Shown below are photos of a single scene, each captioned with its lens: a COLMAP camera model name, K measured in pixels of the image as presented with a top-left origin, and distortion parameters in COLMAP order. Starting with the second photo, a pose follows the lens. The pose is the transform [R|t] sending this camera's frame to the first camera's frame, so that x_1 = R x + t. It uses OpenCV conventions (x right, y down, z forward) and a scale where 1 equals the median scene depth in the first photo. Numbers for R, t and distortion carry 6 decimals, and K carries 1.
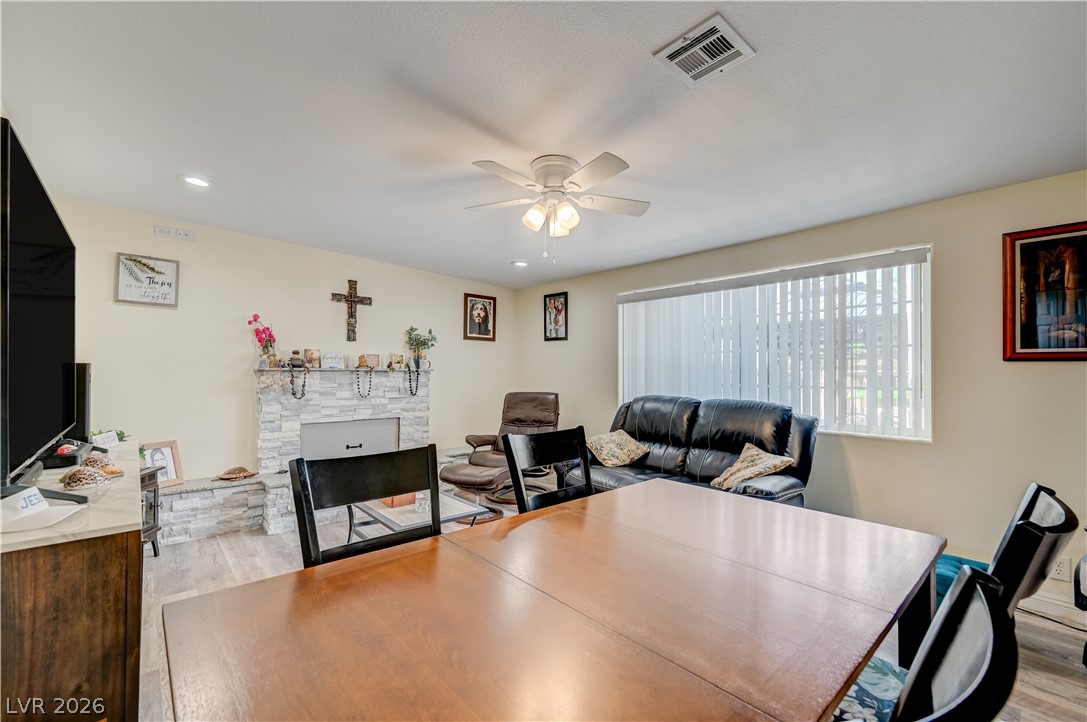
lens RADIAL K [[463.0, 0, 545.0], [0, 463.0, 363.1], [0, 0, 1]] dist [0.000567, 0.000026]
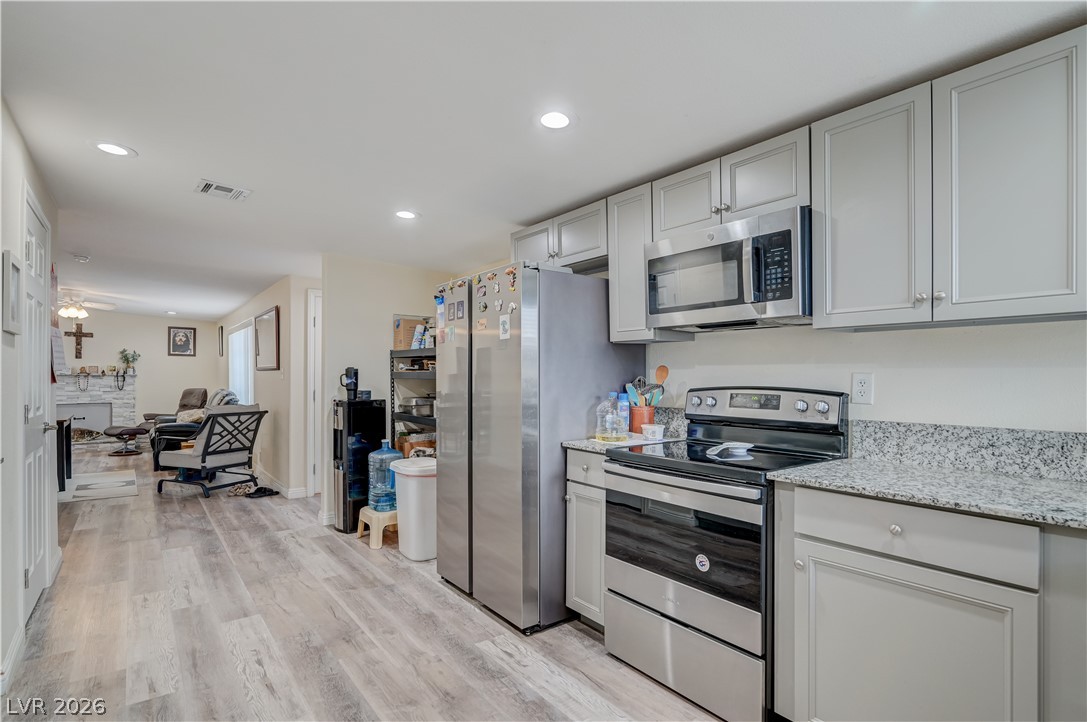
lens RADIAL K [[549.2, 0, 542.3], [0, 549.2, 366.5], [0, 0, 1]] dist [-0.001868, -0.000234]
pose [[0.996459, -0.003336, -0.084016, 1.439451], [0.003509, 0.999992, 0.001920, -0.014808], [0.084009, -0.002208, 0.996463, -0.877025]]
